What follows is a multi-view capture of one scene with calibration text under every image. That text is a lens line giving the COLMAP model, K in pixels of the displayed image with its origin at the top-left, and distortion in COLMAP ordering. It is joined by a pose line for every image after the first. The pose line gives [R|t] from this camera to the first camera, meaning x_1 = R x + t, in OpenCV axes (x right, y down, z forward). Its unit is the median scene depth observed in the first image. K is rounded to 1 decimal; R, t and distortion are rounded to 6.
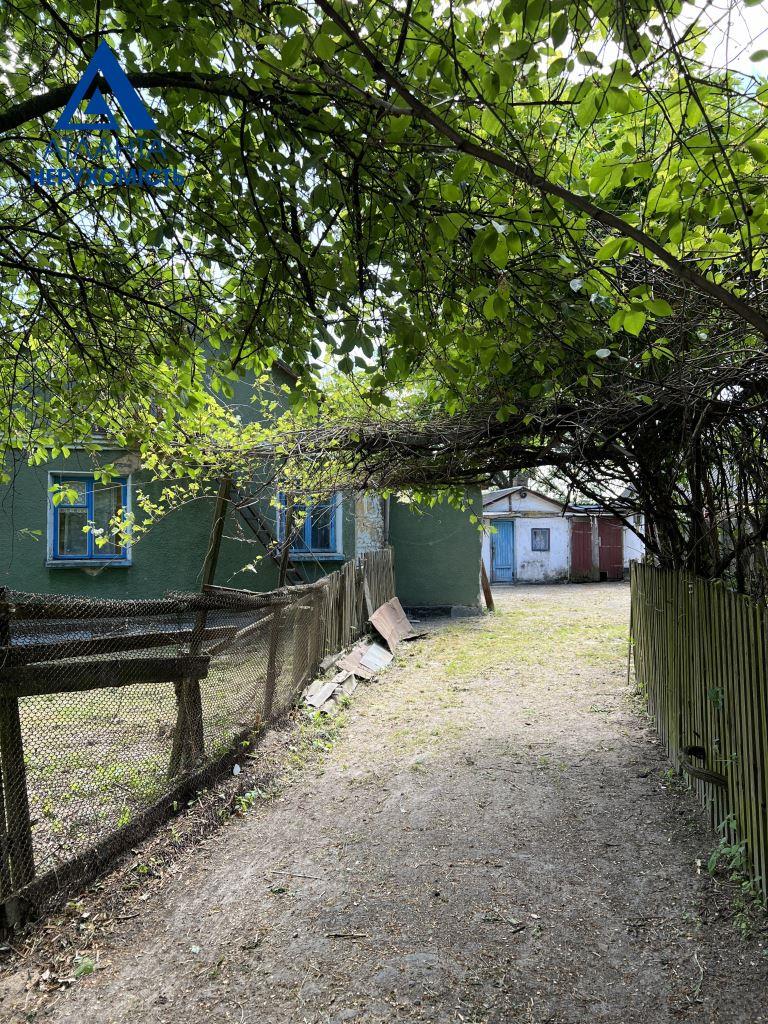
lens RADIAL K [[771.3, 0, 380.6], [0, 771.3, 527.0], [0, 0, 1]] dist [0.071067, -0.070201]
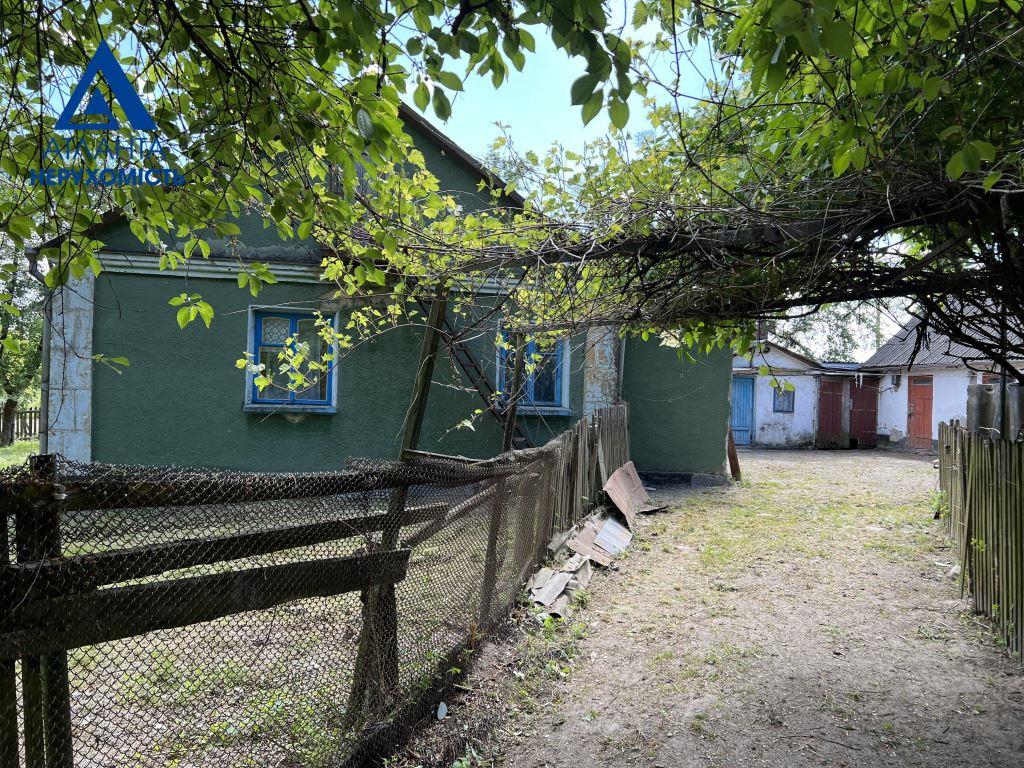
lens RADIAL K [[771.3, 0, 503.7], [0, 771.3, 398.7], [0, 0, 1]] dist [0.071067, -0.070201]
pose [[0.992698, 0.034855, -0.115478, -0.041726], [-0.031994, 0.999136, 0.026531, 0.005093], [0.116303, -0.022643, 0.992956, 0.223784]]
